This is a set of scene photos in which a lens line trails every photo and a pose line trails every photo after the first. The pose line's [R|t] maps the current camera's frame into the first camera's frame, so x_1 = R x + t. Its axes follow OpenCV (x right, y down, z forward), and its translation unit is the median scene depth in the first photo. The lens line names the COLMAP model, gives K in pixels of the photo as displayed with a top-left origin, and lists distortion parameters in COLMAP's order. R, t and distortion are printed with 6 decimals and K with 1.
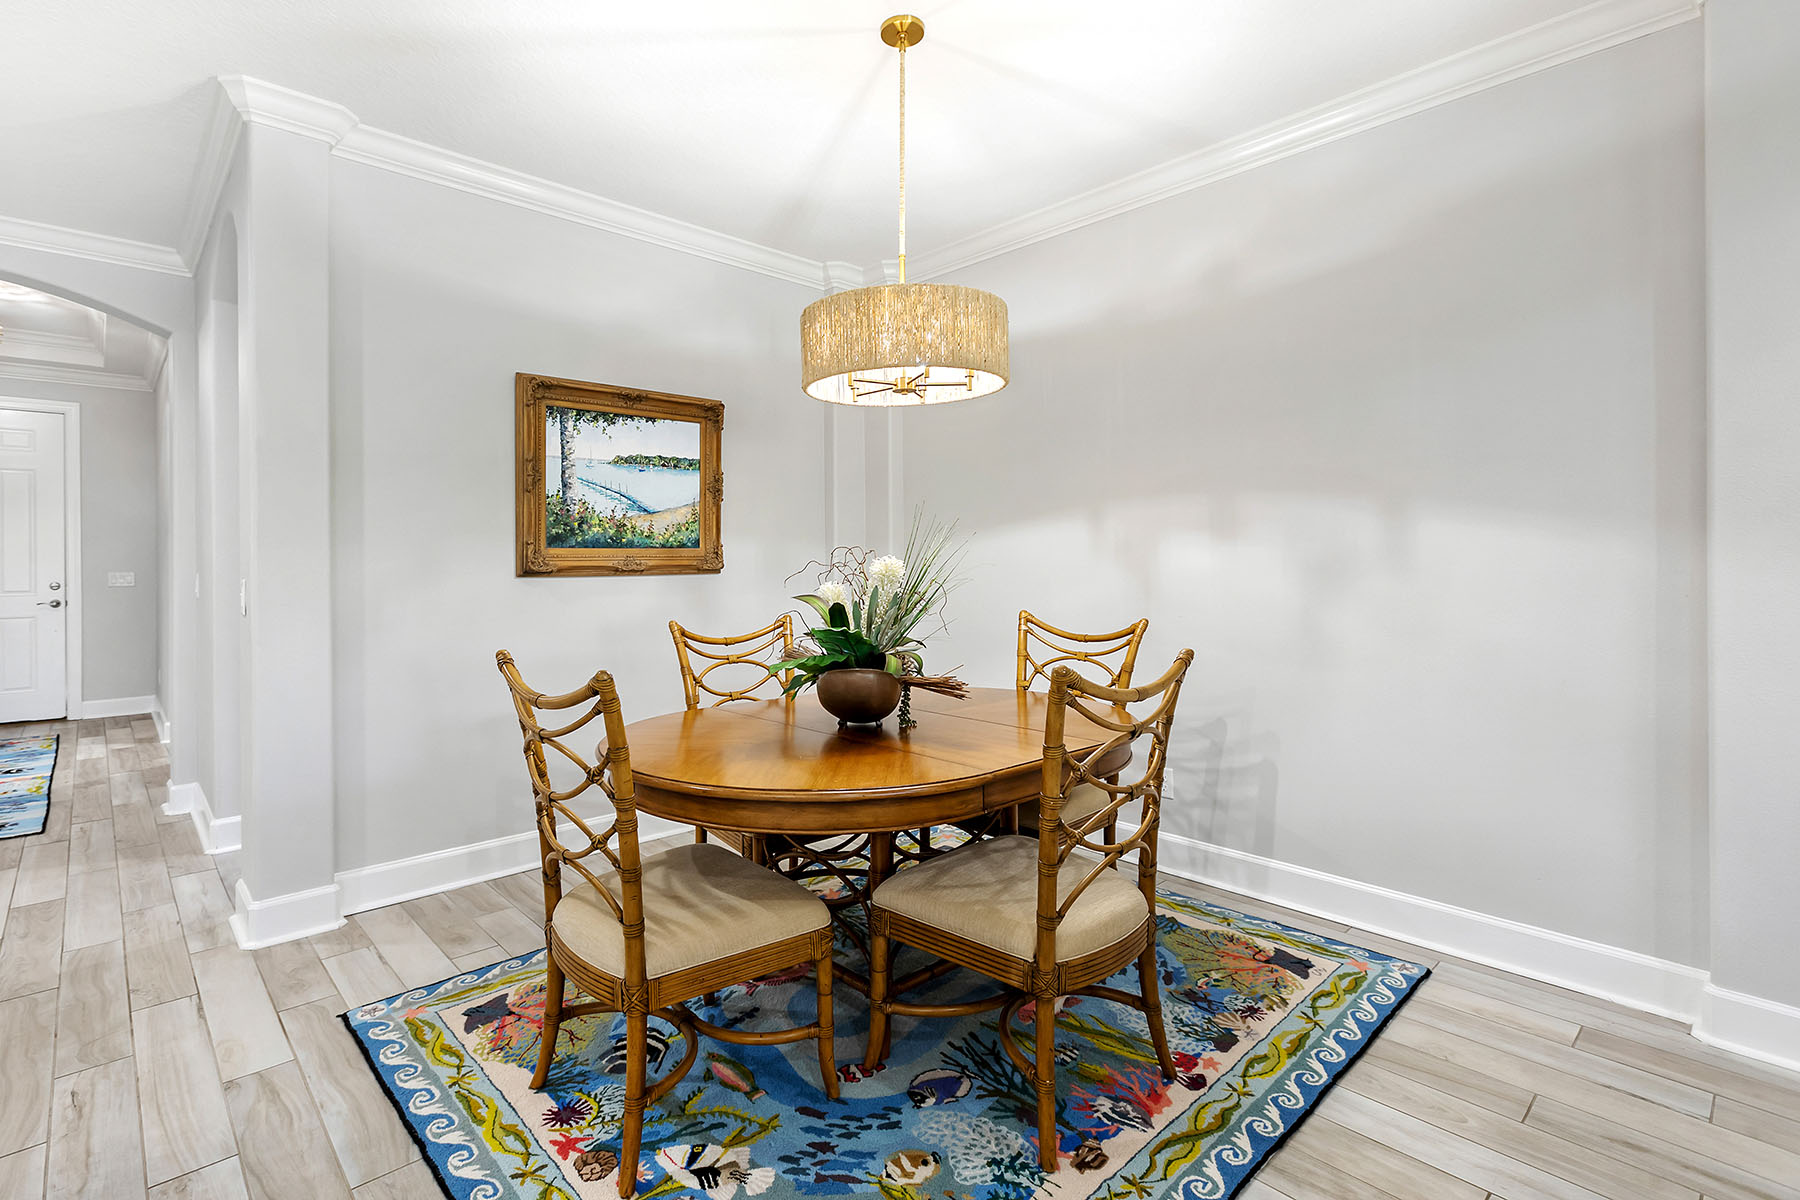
lens RADIAL K [[851.9, 0, 861.0], [0, 851.9, 558.2], [0, 0, 1]] dist [-0.002667, -0.000308]
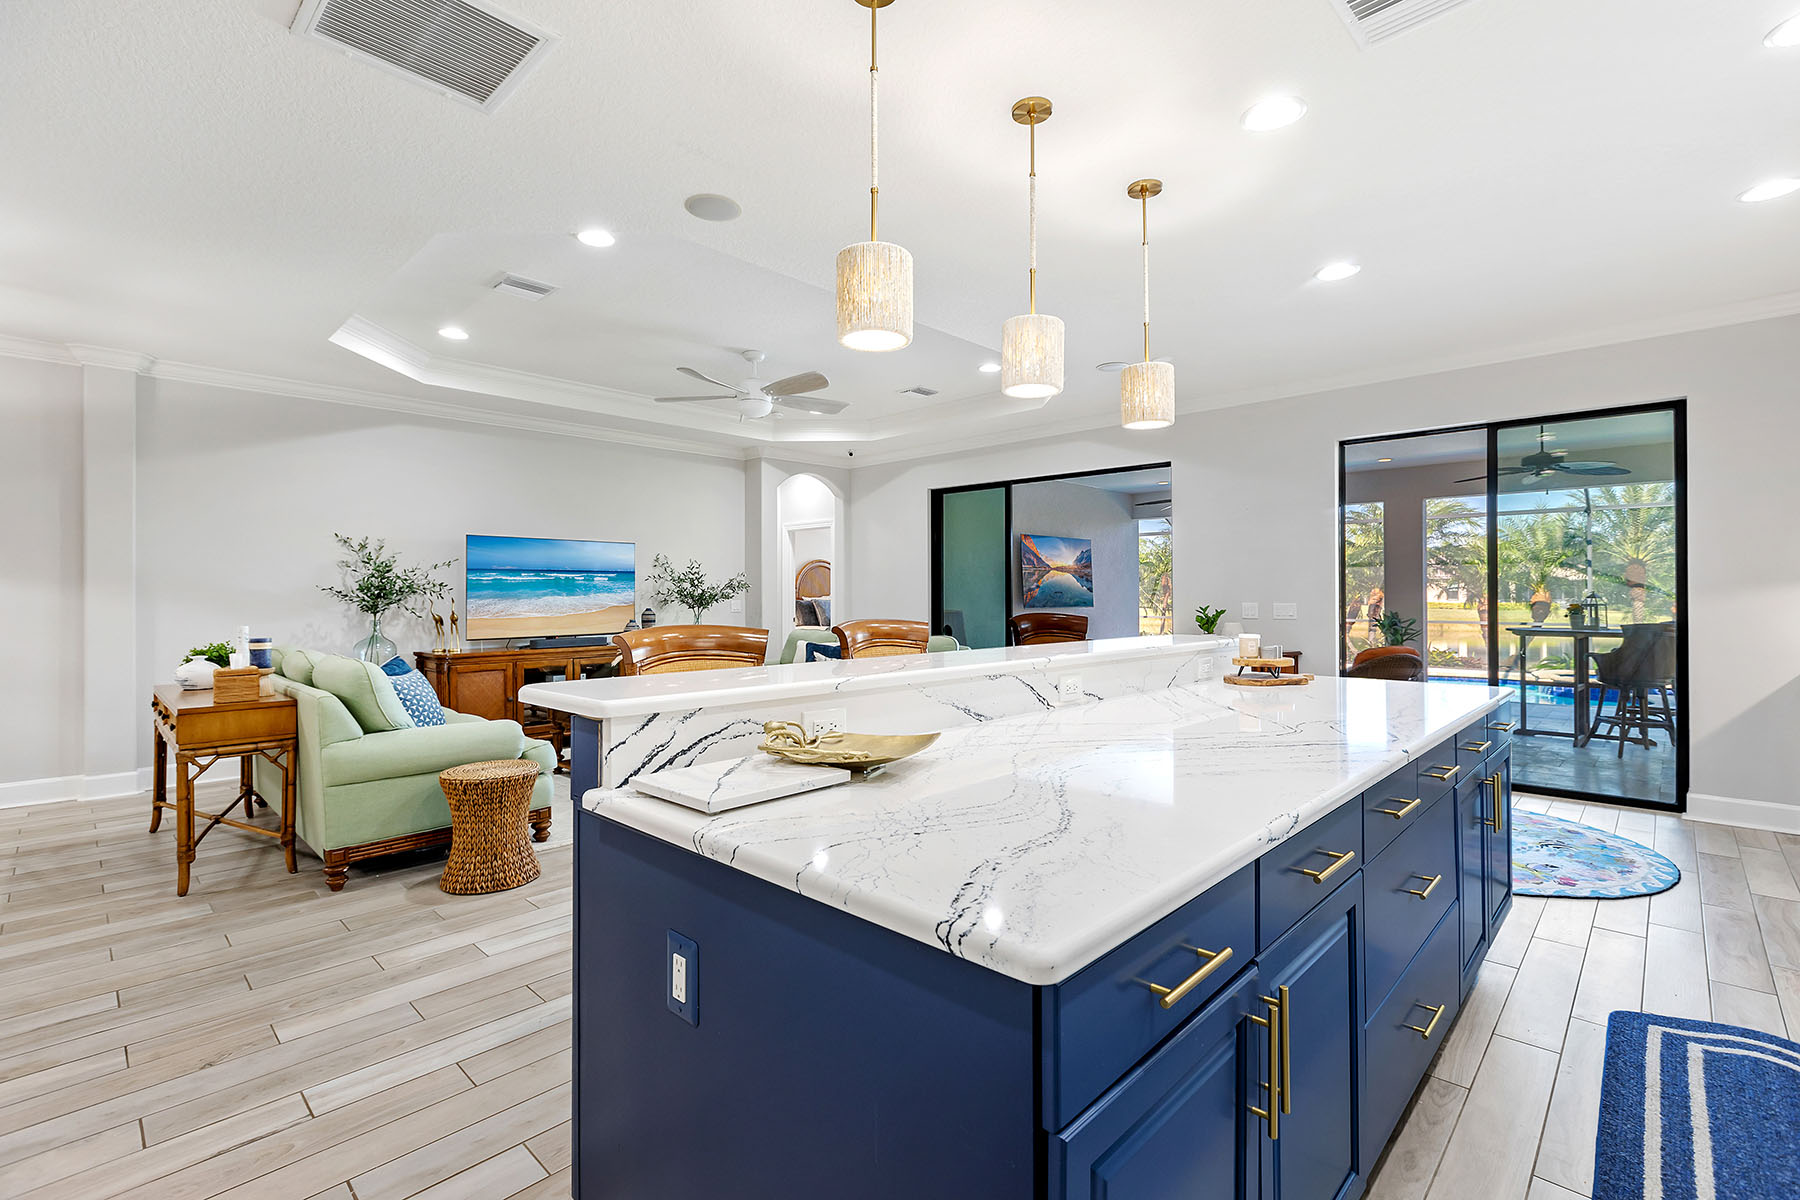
lens RADIAL K [[802.6, 0, 902.2], [0, 802.6, 588.2], [0, 0, 1]] dist [0.004361, -0.003105]
pose [[-0.070560, 0.011533, 0.997441, -0.906684], [0.006008, 0.999920, -0.011137, 0.007327], [-0.997489, 0.005207, -0.070624, -0.723306]]
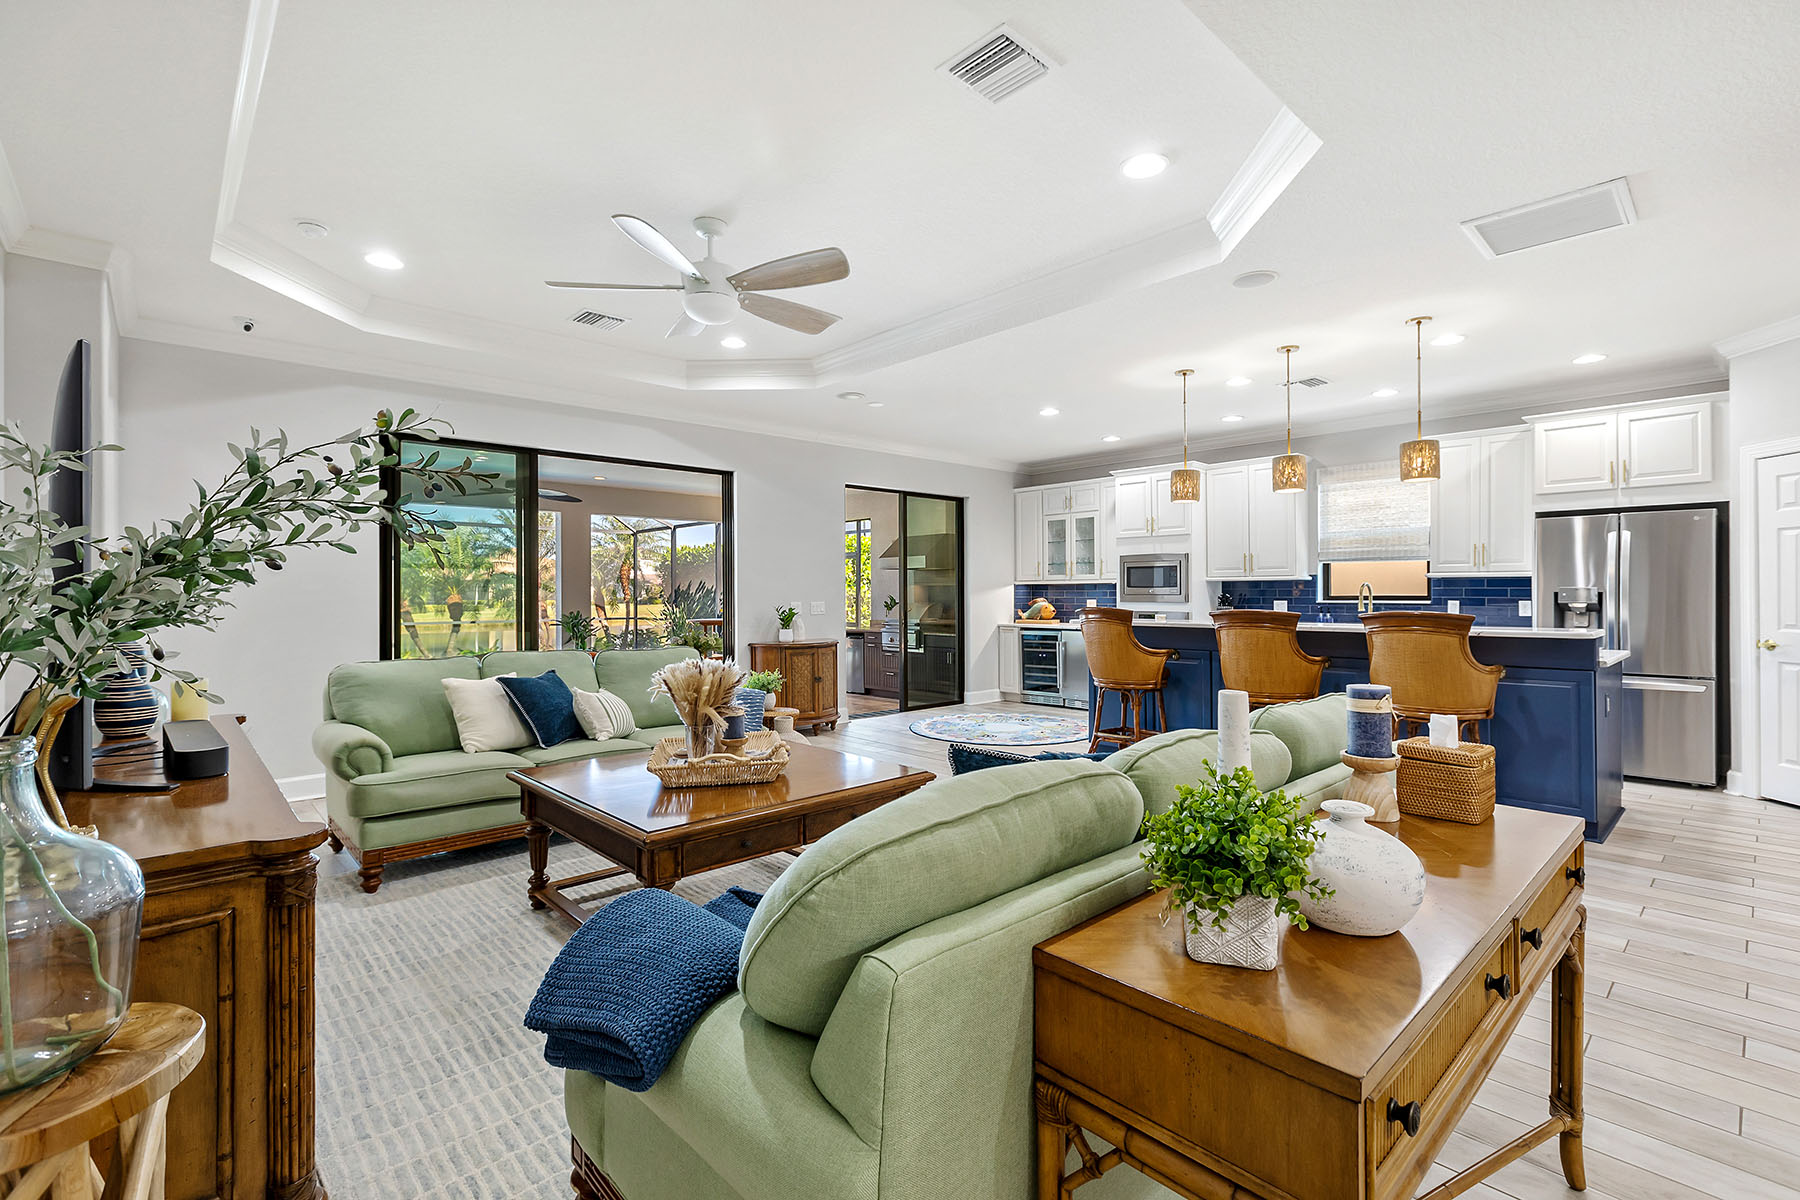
lens RADIAL K [[802.6, 0, 913.7], [0, 802.6, 589.4], [0, 0, 1]] dist [0.004361, -0.003105]
pose [[-0.999851, 0.008360, -0.015134, 0.561036], [0.008394, 0.999962, -0.002201, -0.003210], [0.015115, -0.002328, -0.999883, 0.573629]]
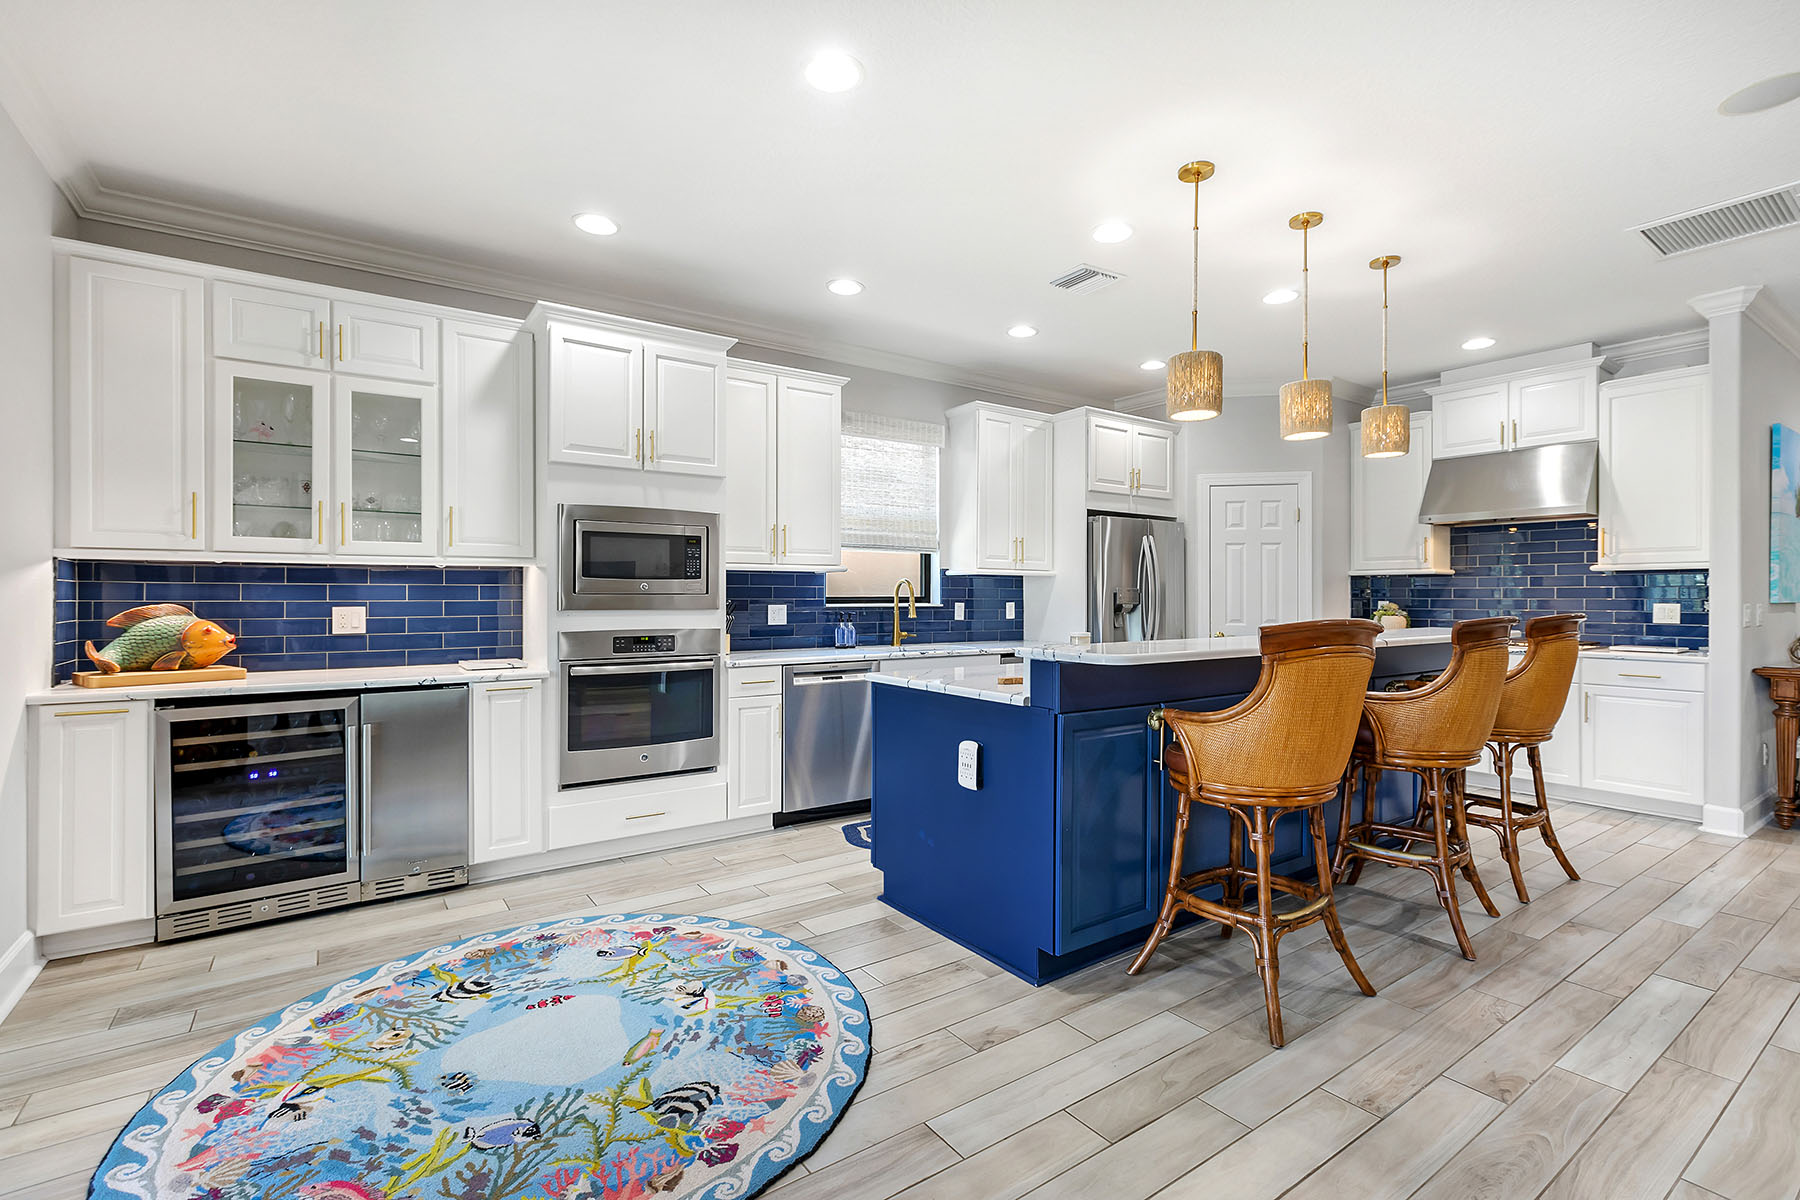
lens RADIAL K [[802.6, 0, 900.6], [0, 802.6, 597.2], [0, 0, 1]] dist [0.004361, -0.003105]
pose [[-0.134806, 0.006353, -0.990852, 0.881484], [-0.002234, 0.999975, 0.006716, 0.009110], [0.990869, 0.003119, -0.134788, -1.264965]]
